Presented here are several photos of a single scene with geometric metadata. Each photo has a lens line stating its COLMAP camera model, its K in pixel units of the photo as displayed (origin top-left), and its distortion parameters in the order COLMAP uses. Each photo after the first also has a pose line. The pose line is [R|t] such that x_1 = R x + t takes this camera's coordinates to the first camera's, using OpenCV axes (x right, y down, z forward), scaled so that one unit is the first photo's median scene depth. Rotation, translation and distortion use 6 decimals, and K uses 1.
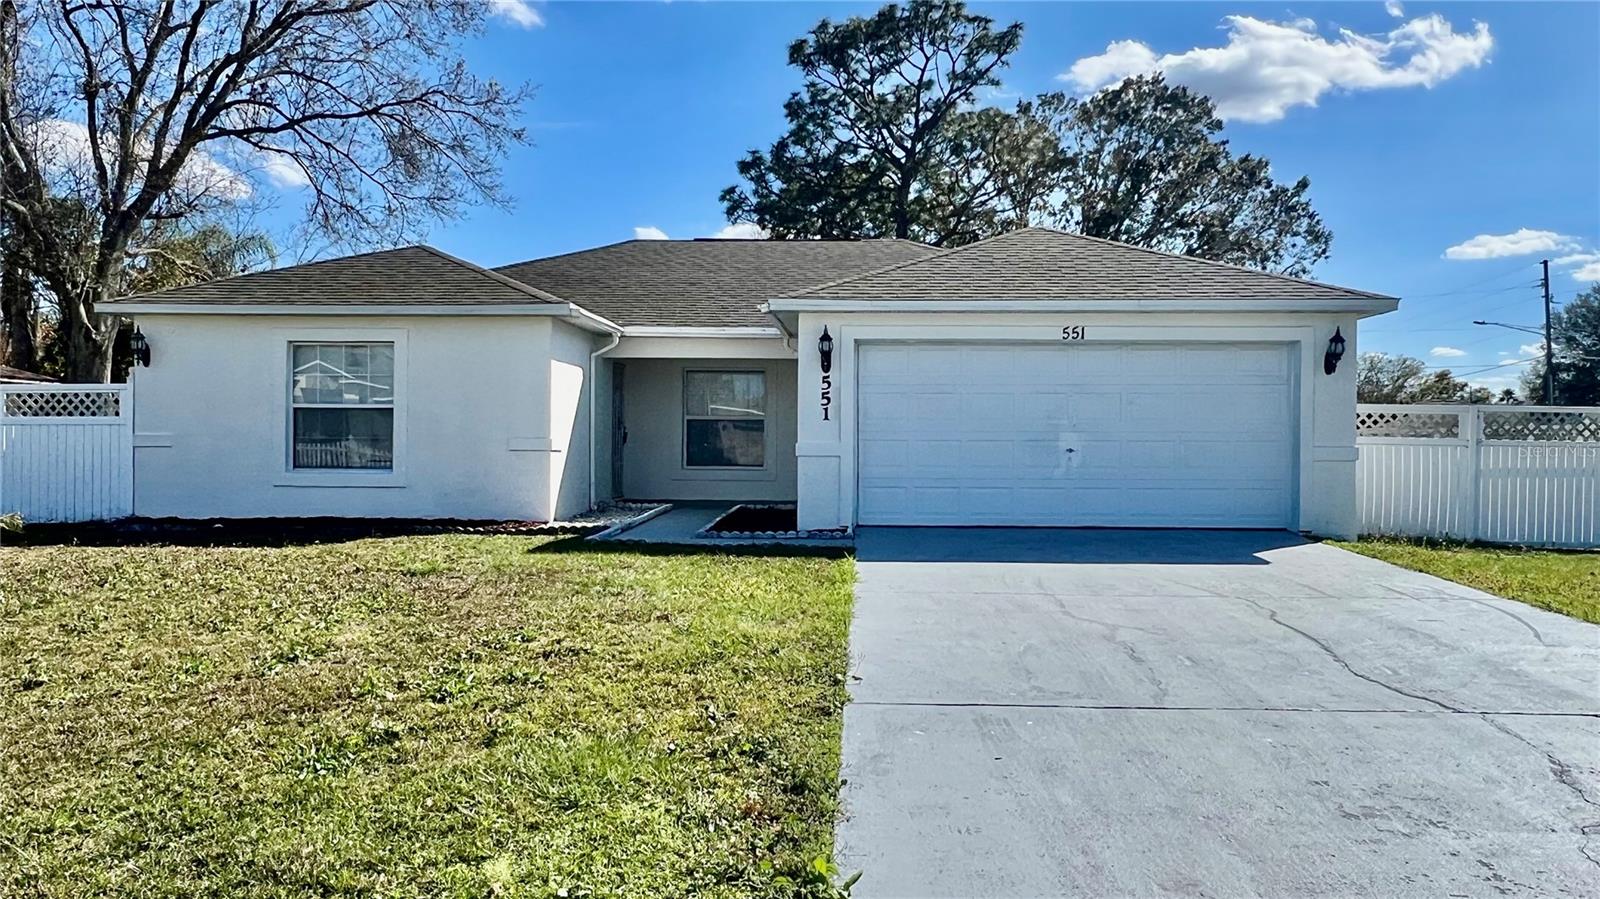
lens RADIAL K [[1191.3, 0, 795.1], [0, 1191.3, 448.3], [0, 0, 1]] dist [0.001823, -0.004234]
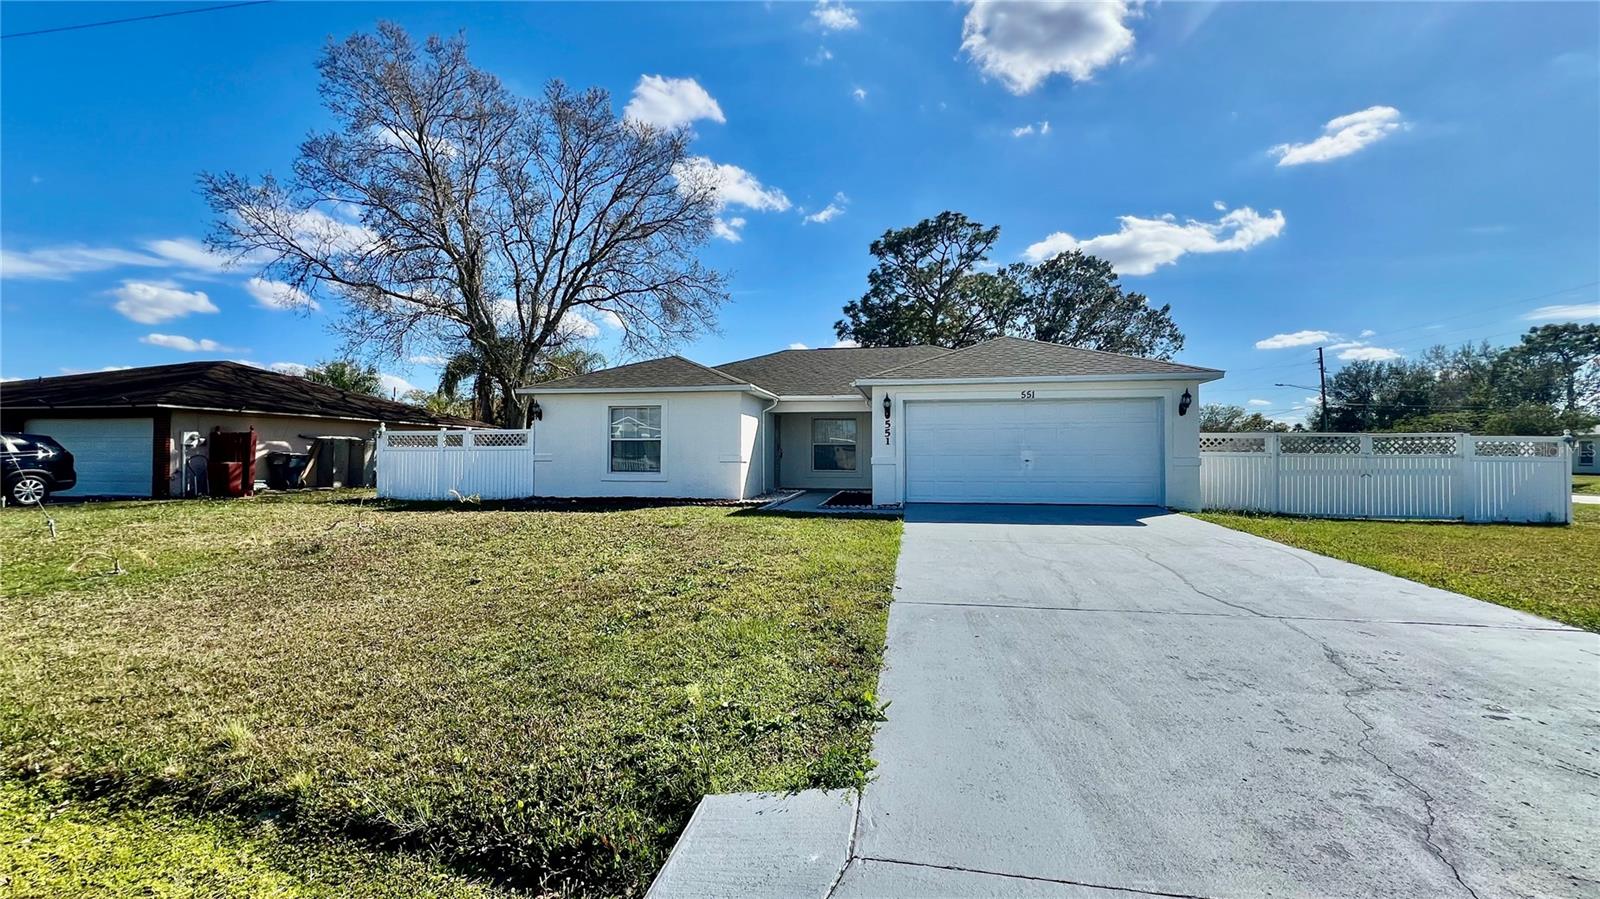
lens RADIAL K [[637.9, 0, 791.7], [0, 637.9, 443.3], [0, 0, 1]] dist [-0.001199, 0.000793]
pose [[0.991110, -0.008234, -0.132793, 0.008796], [0.004642, 0.999616, -0.027334, 0.000347], [0.132967, 0.026474, 0.990767, 0.008960]]
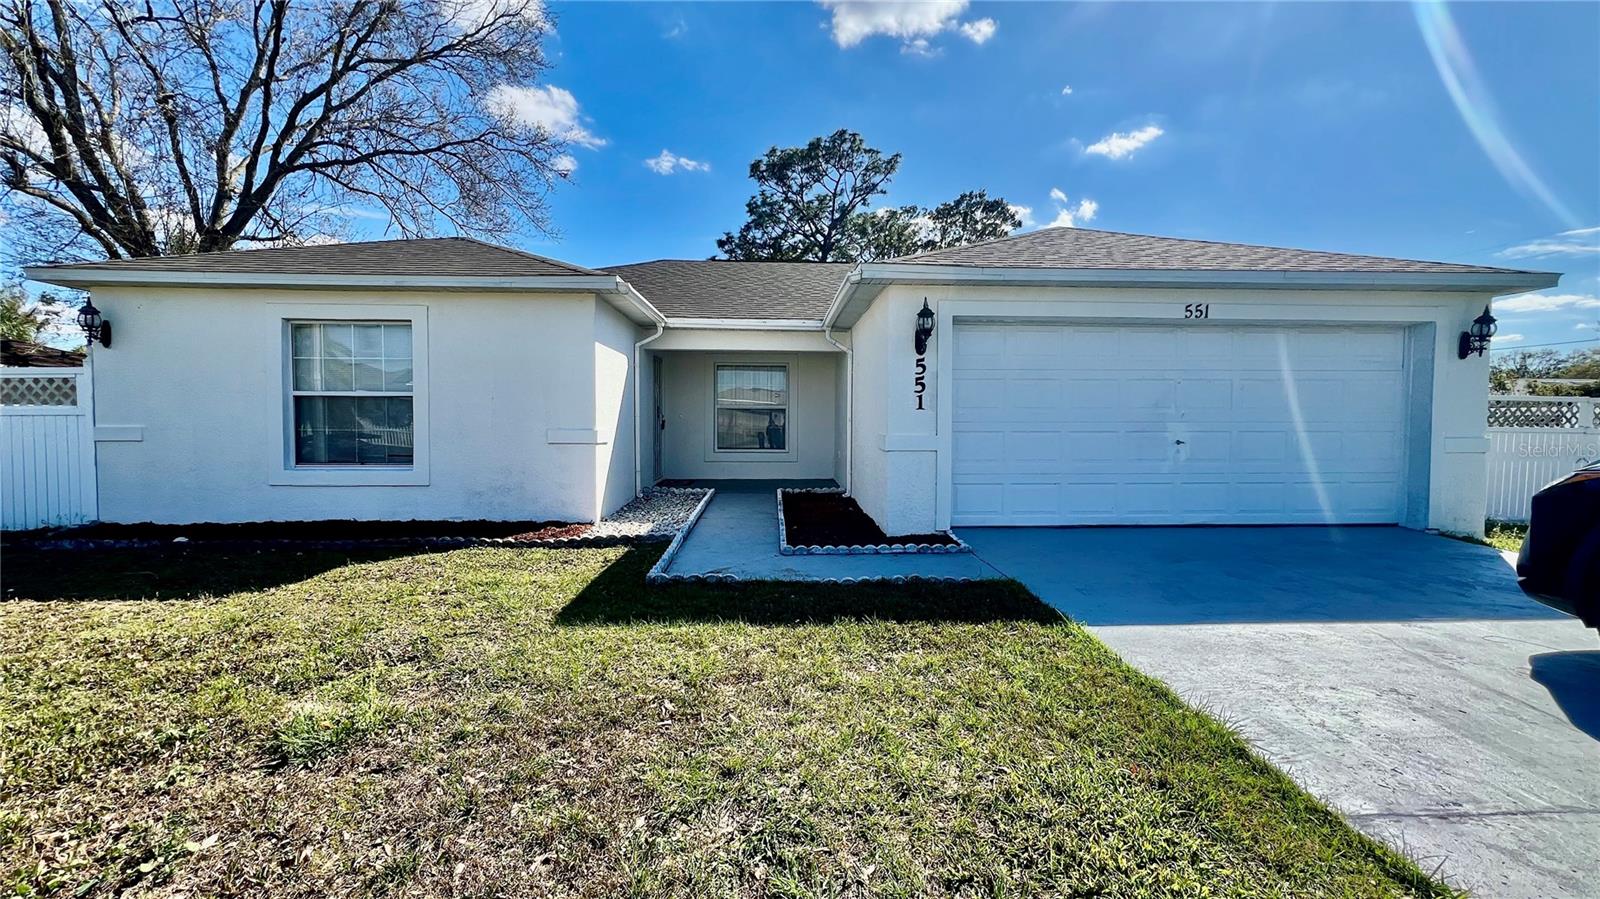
lens RADIAL K [[637.9, 0, 797.5], [0, 637.9, 445.9], [0, 0, 1]] dist [-0.001199, 0.000793]
pose [[0.994374, -0.007022, 0.105694, -0.102141], [0.003271, 0.999360, 0.035615, -0.012551], [-0.105876, -0.035069, 0.993761, 0.493177]]
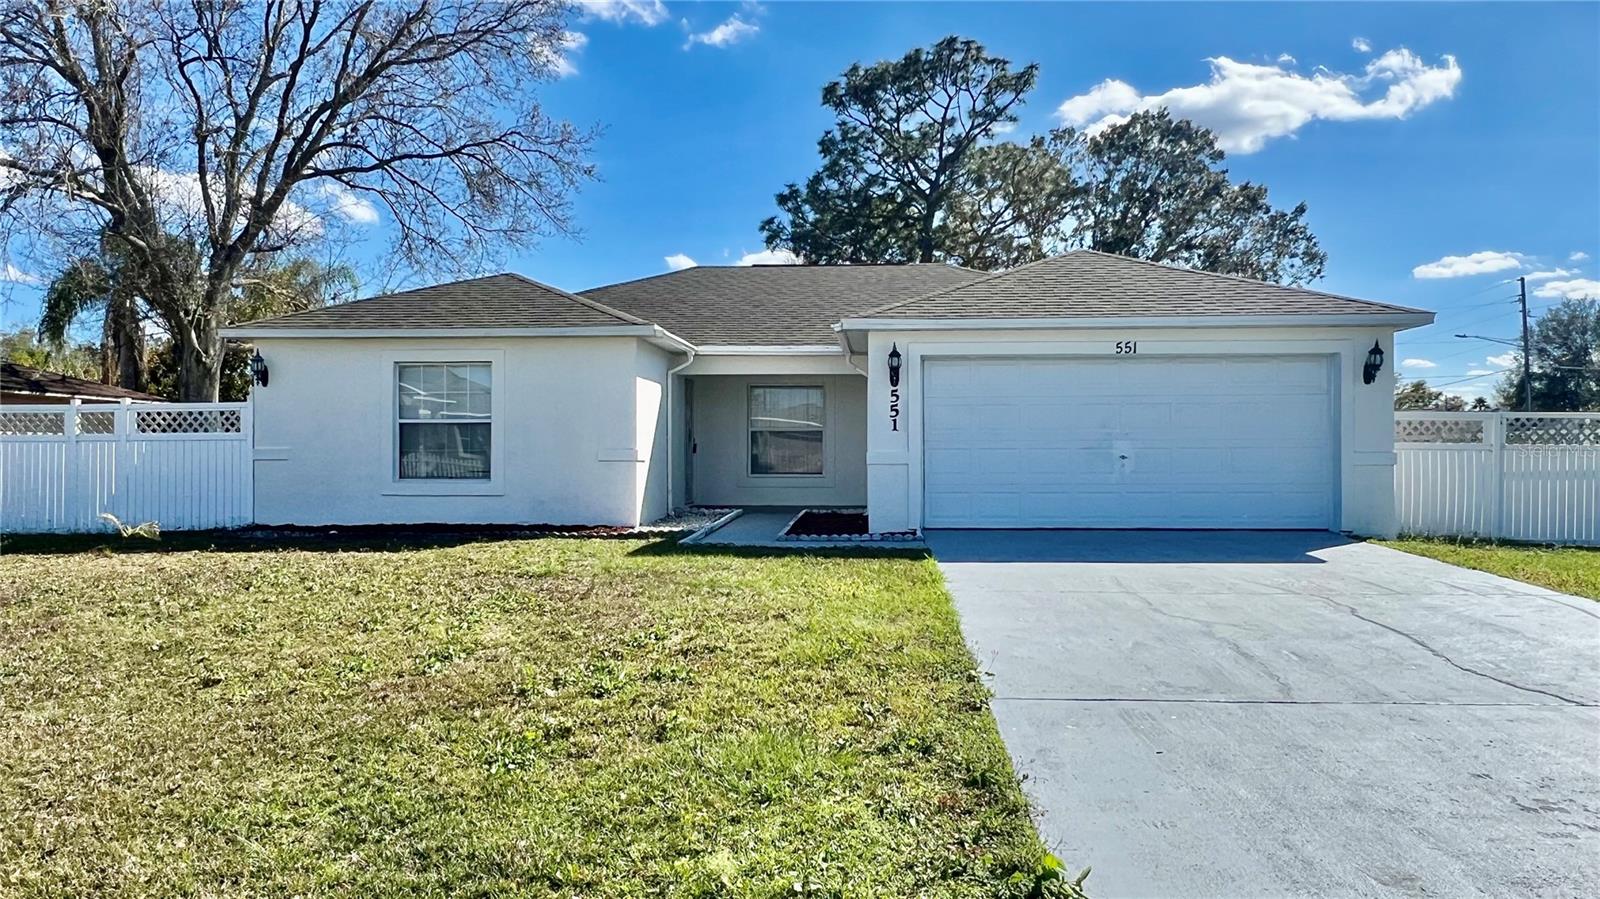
lens RADIAL K [[1091.4, 0, 795.2], [0, 1091.4, 448.5], [0, 0, 1]] dist [0.001982, -0.000307]
pose [[0.999792, -0.007512, -0.018956, -0.041208], [0.007360, 0.999941, -0.008042, -0.000227], [0.019016, 0.007900, 0.999788, 0.011229]]
